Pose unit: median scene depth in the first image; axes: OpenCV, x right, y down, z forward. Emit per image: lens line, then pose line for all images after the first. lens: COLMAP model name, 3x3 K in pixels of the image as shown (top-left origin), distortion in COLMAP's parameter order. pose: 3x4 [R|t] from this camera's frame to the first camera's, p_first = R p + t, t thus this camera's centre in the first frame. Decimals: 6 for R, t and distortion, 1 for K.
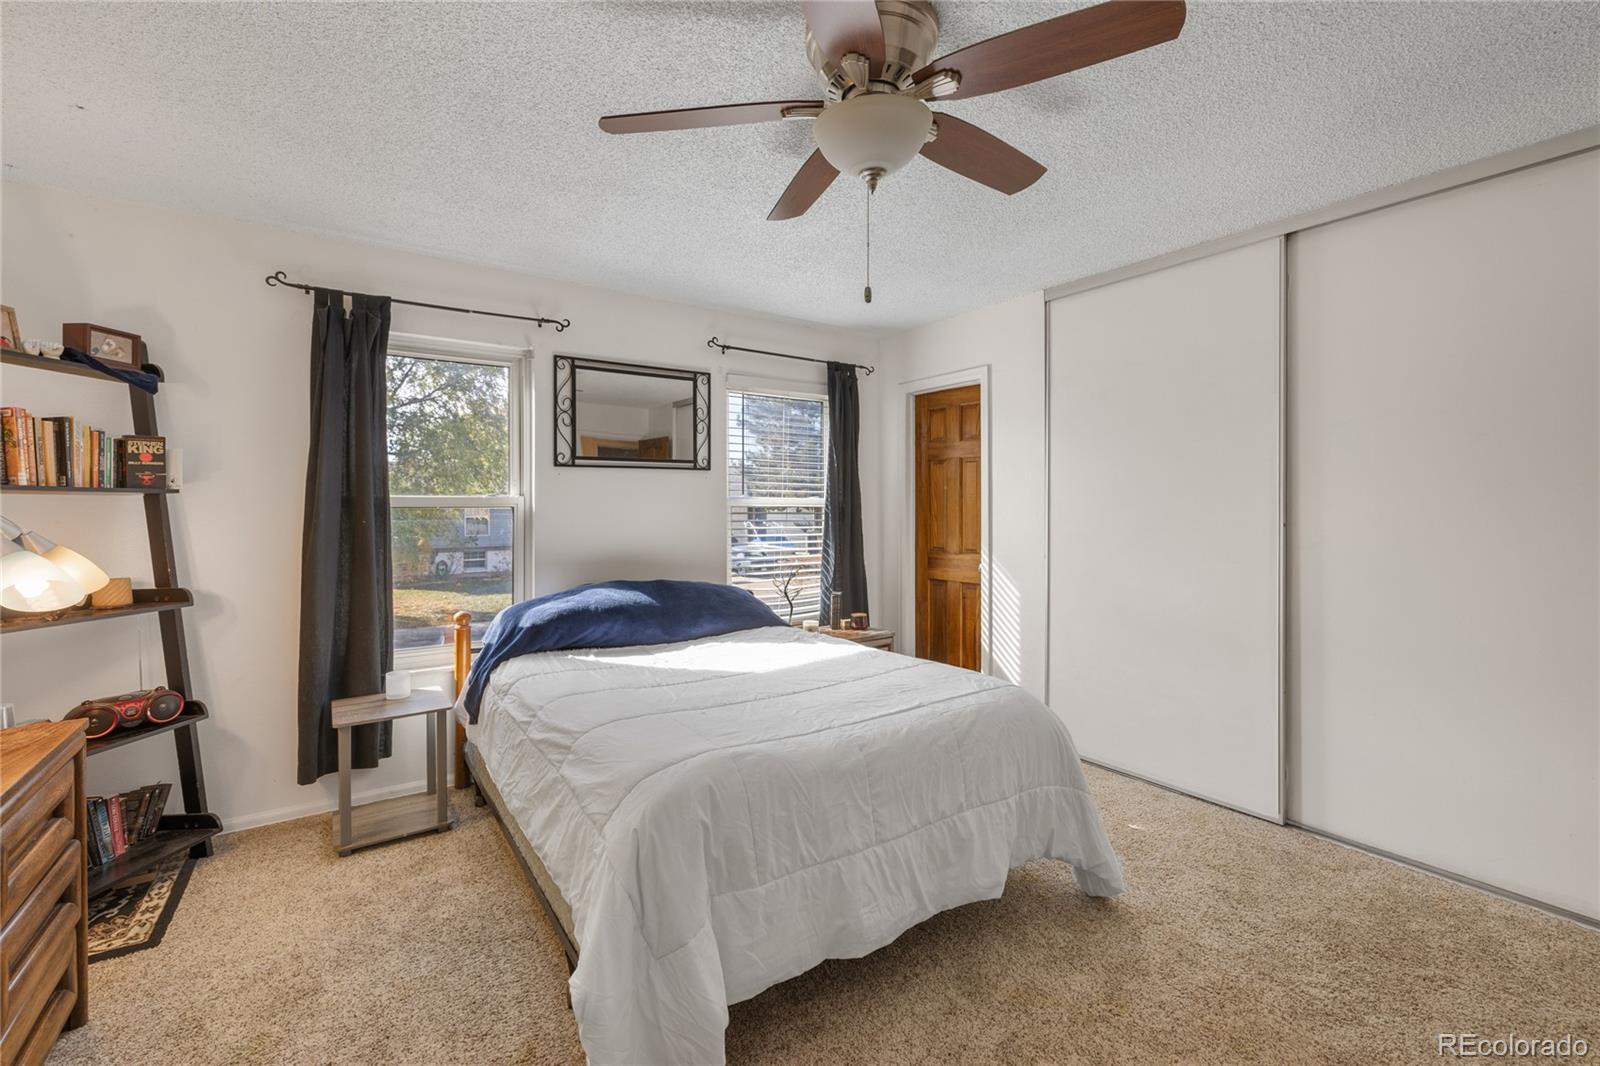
lens RADIAL K [[680.8, 0, 796.7], [0, 680.8, 502.4], [0, 0, 1]] dist [-0.000018, -0.000406]
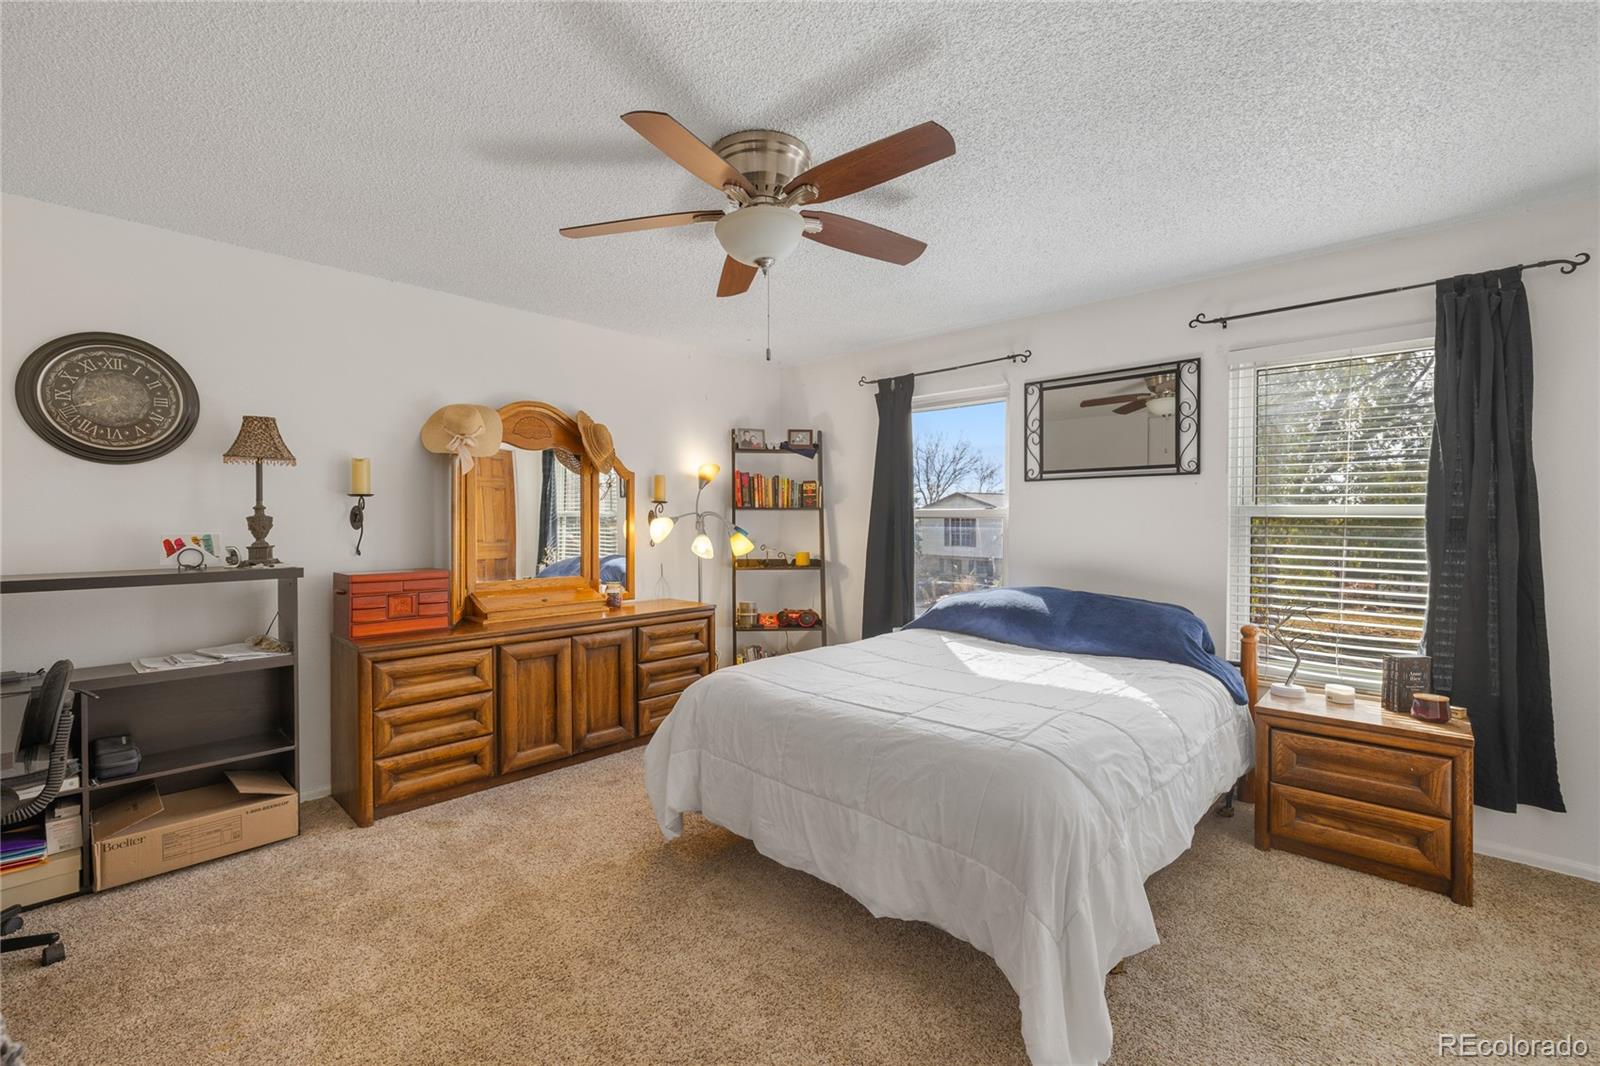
lens RADIAL K [[680.8, 0, 800.3], [0, 680.8, 526.3], [0, 0, 1]] dist [-0.000018, -0.000406]
pose [[0.216756, 0.007701, -0.976195, 0.661832], [-0.001469, 0.999970, 0.007562, 0.012839], [0.976225, -0.000205, 0.216761, 0.384928]]
